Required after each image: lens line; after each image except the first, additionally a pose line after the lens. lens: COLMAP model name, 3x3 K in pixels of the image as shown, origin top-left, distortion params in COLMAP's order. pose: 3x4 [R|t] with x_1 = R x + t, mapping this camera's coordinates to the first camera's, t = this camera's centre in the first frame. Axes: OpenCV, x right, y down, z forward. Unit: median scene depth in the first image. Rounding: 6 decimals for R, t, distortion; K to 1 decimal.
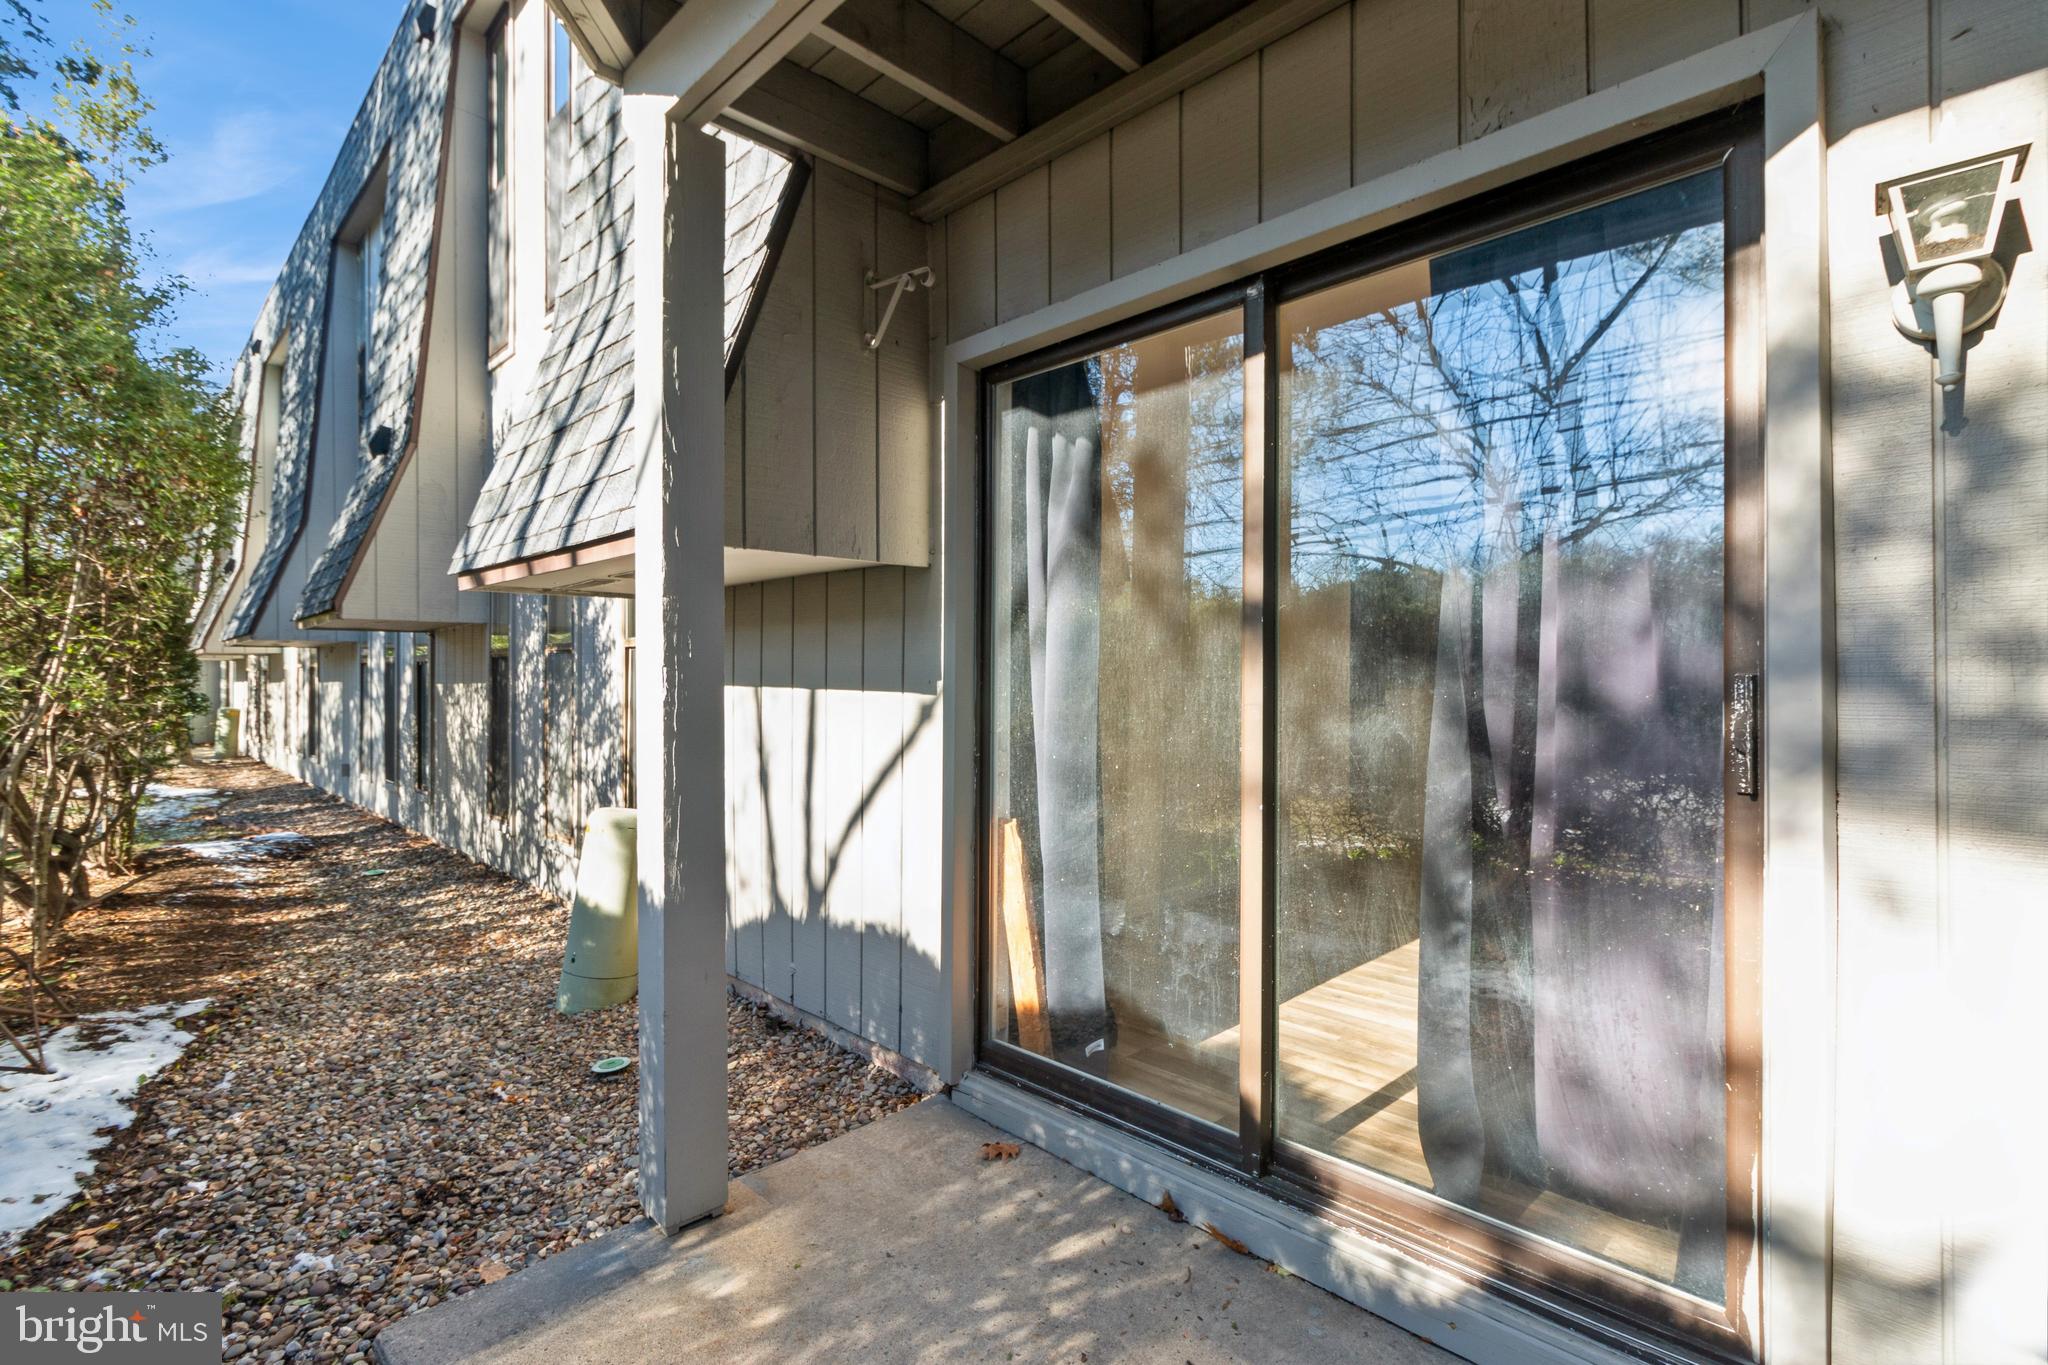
lens RADIAL K [[918.6, 0, 1018.3], [0, 918.6, 676.2], [0, 0, 1]] dist [-0.000553, 0.000067]
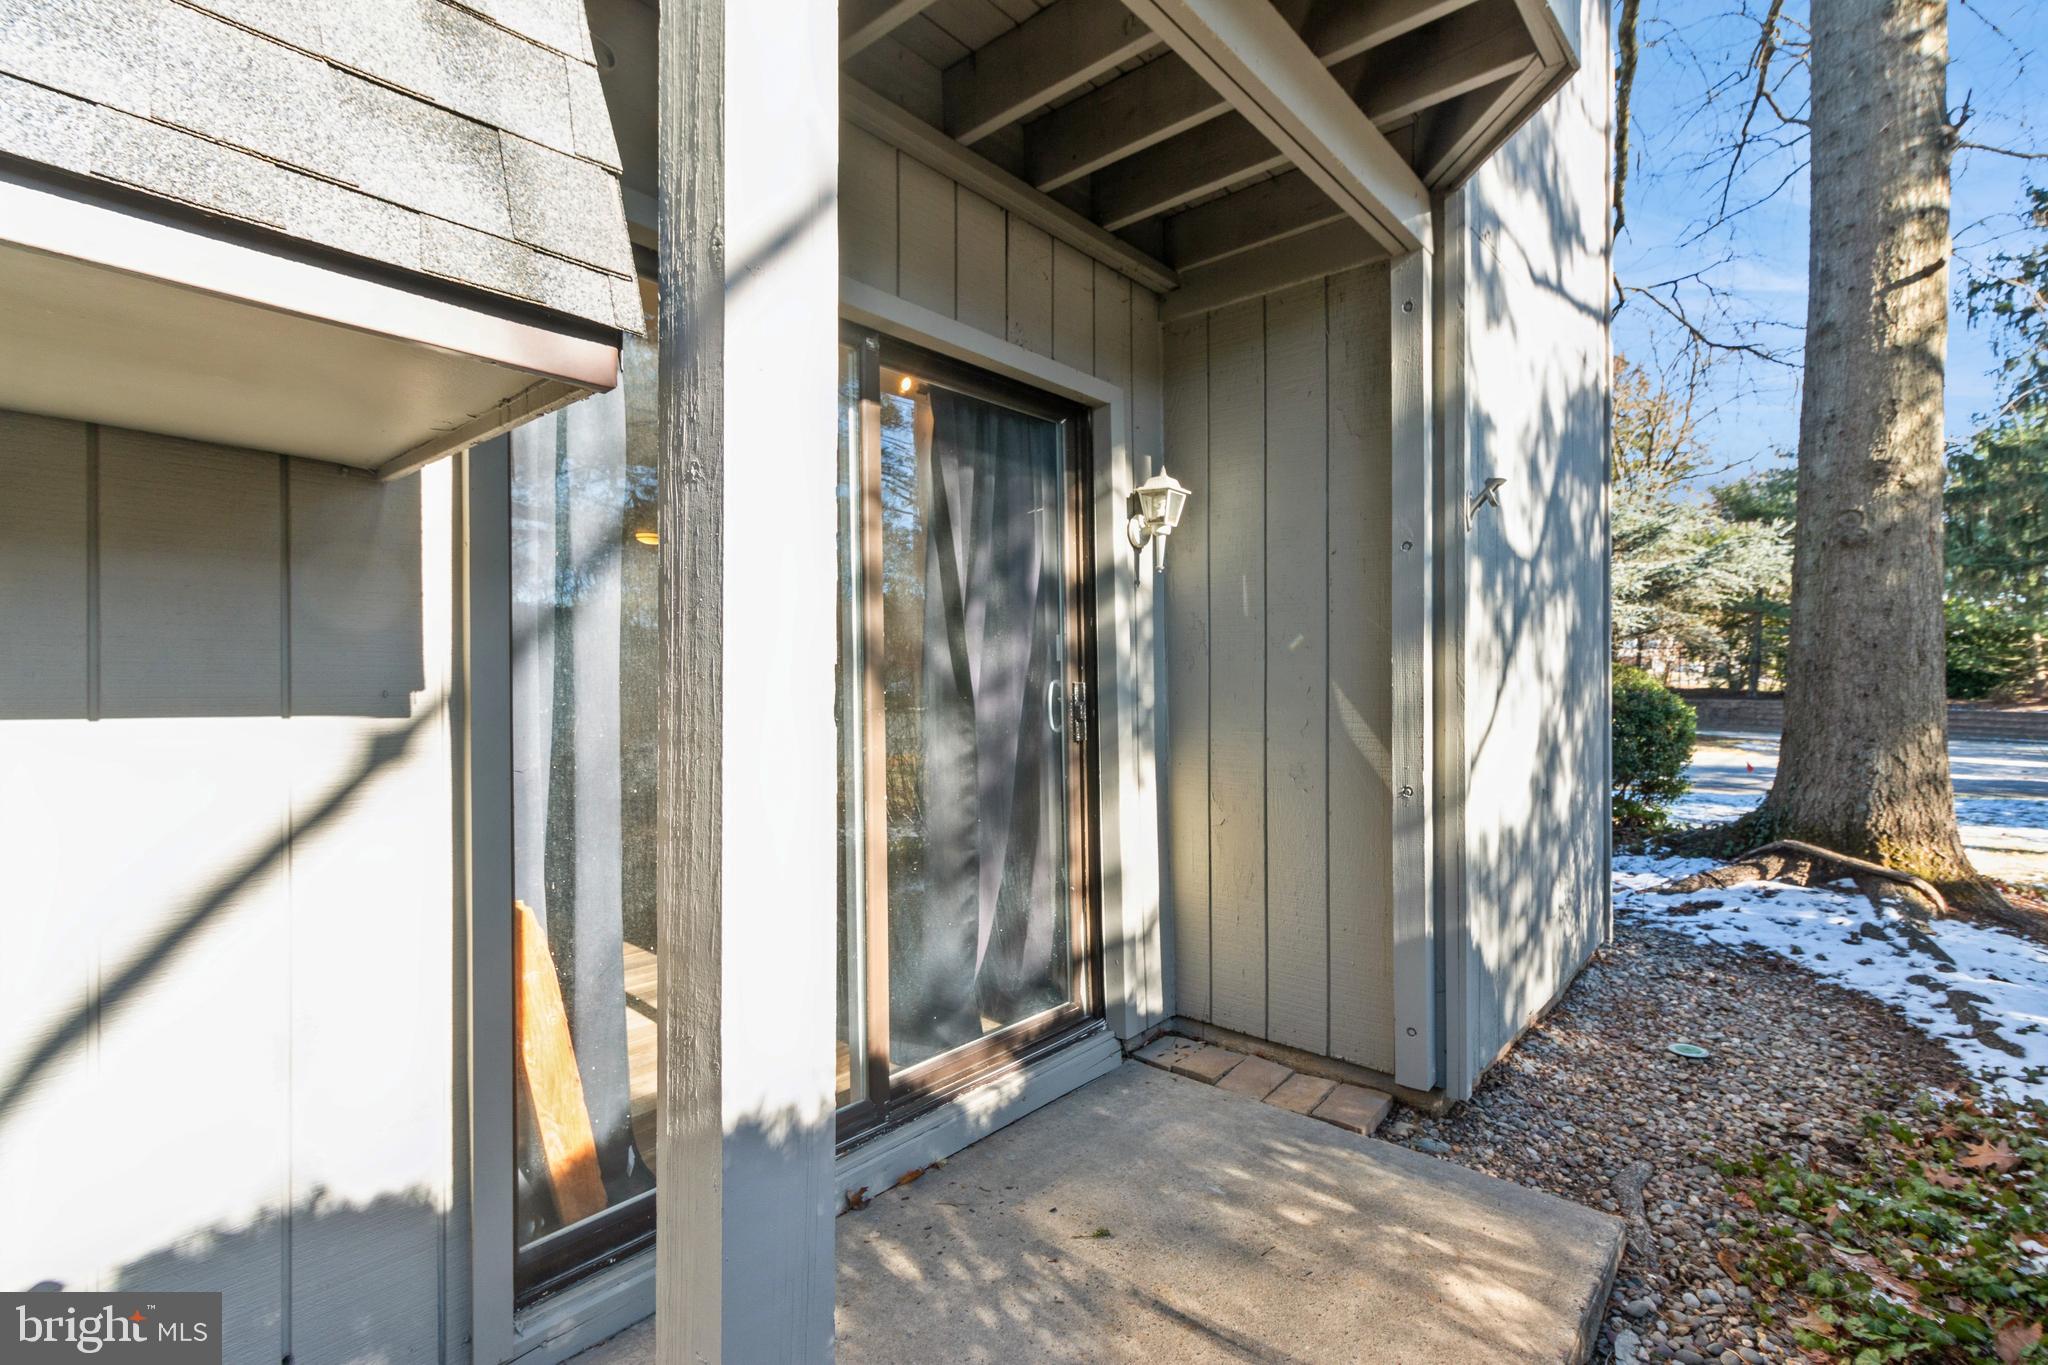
lens RADIAL K [[941.2, 0, 1021.9], [0, 941.2, 675.5], [0, 0, 1]] dist [0.001576, 0.000644]
pose [[-0.063708, 0.010832, 0.997910, -0.907498], [-0.001360, 0.999939, -0.010940, 0.002696], [-0.997968, -0.002054, -0.063689, 0.886608]]
